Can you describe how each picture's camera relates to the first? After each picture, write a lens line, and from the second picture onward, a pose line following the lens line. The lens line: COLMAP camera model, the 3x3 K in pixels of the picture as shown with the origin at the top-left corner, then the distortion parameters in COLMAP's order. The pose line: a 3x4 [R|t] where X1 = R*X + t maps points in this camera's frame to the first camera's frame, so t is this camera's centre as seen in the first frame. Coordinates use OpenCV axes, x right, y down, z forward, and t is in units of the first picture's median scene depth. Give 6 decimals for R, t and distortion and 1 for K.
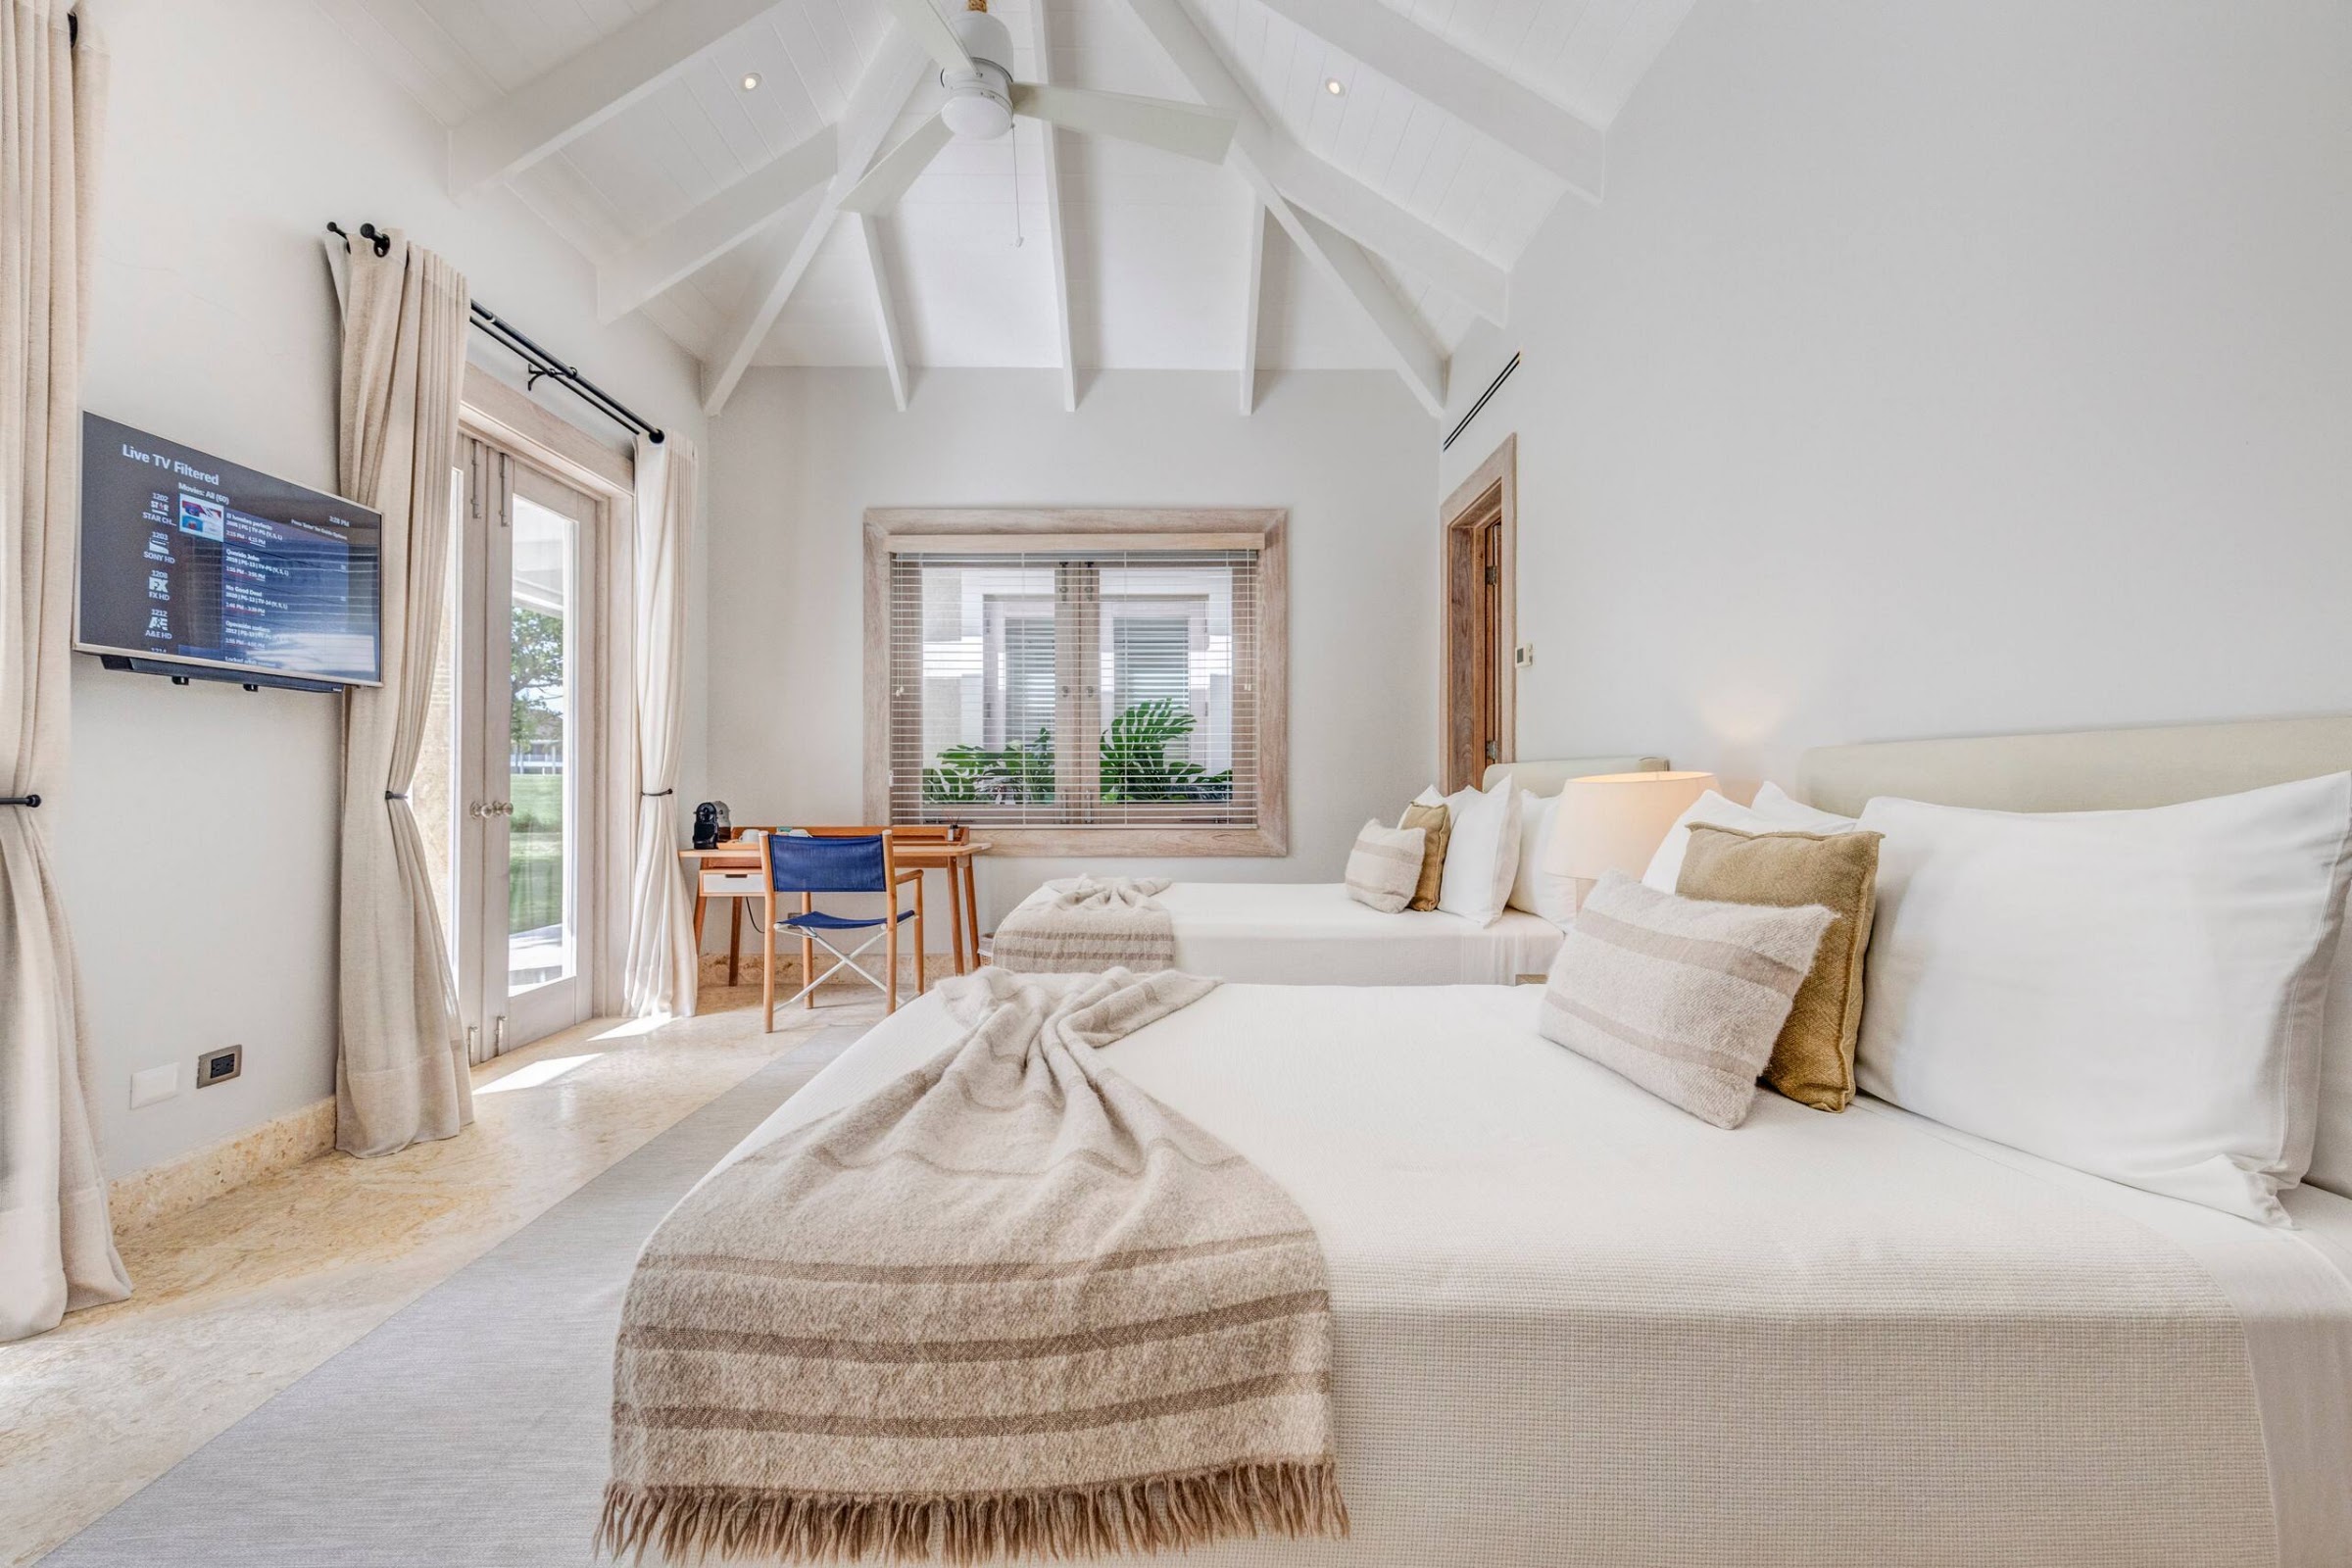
lens RADIAL K [[1059.6, 0, 1158.3], [0, 1059.6, 783.7], [0, 0, 1]] dist [0.012299, -0.004531]
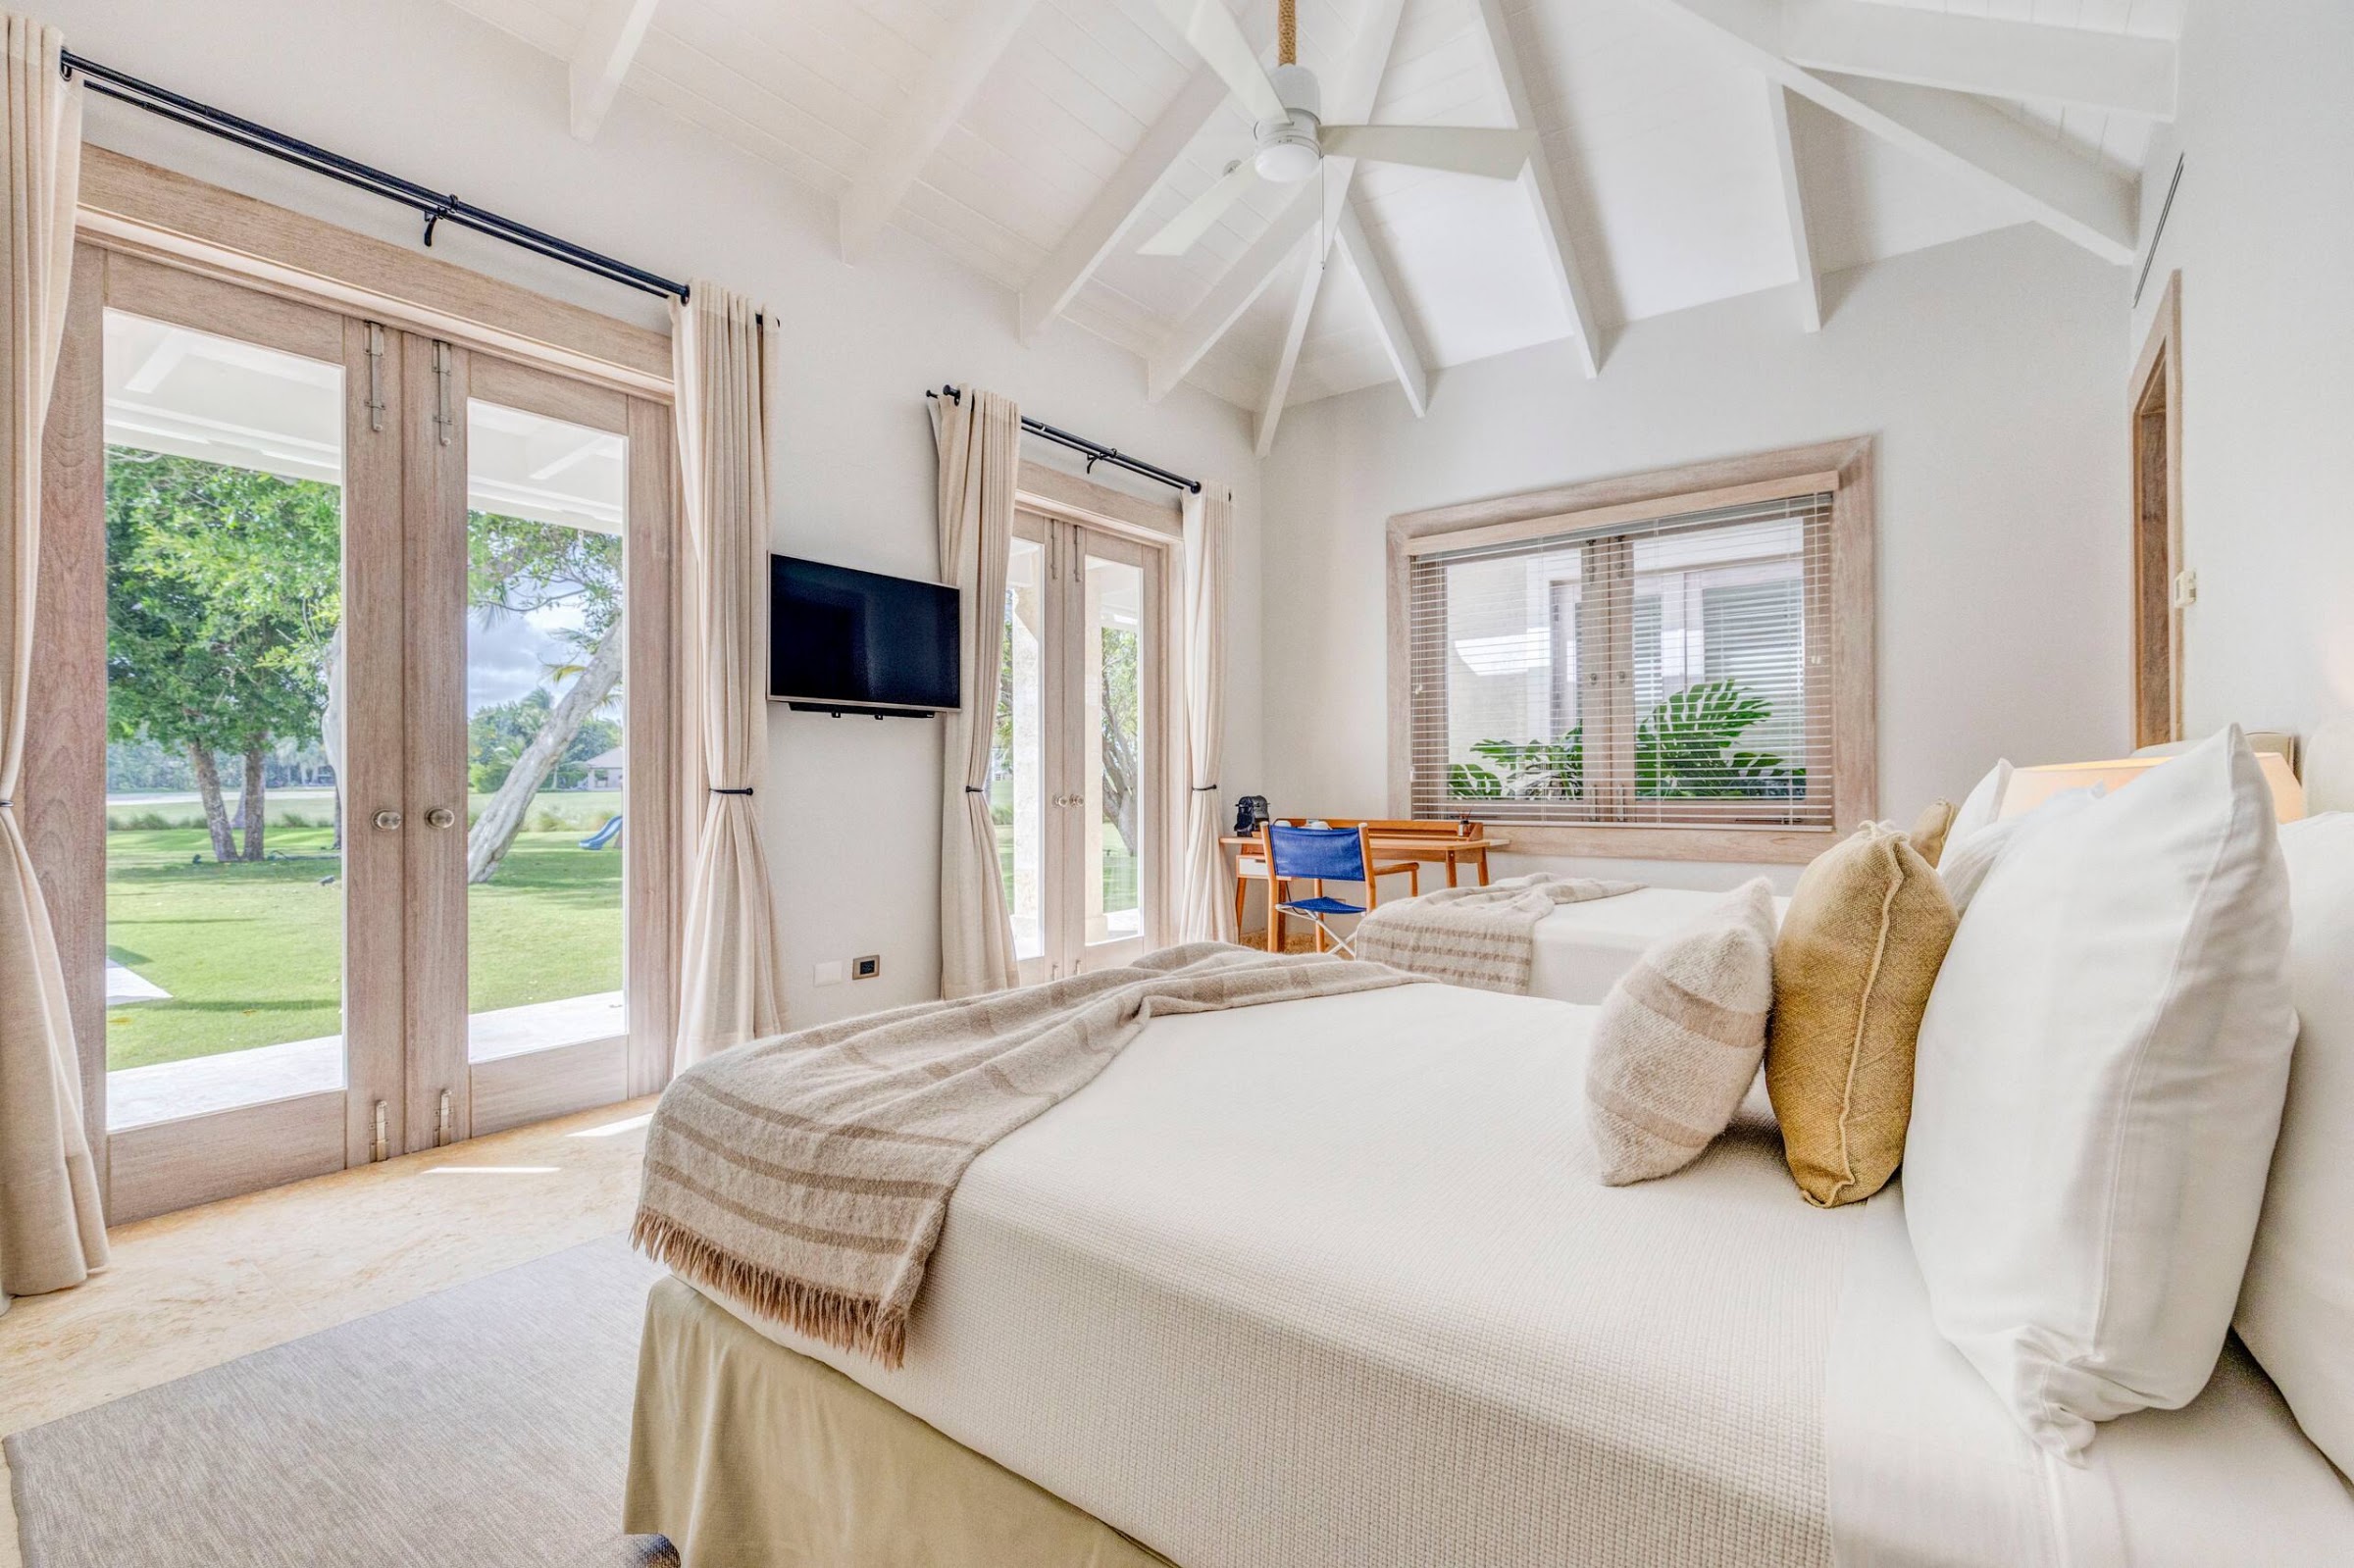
lens RADIAL K [[1060.4, 0, 1159.3], [0, 1060.4, 783.7], [0, 0, 1]] dist [0.012299, -0.004531]
pose [[0.791852, -0.003184, -0.610705, 0.193419], [0.005222, 0.999985, 0.001558, 0.001555], [0.610691, -0.004423, 0.791857, 0.030943]]
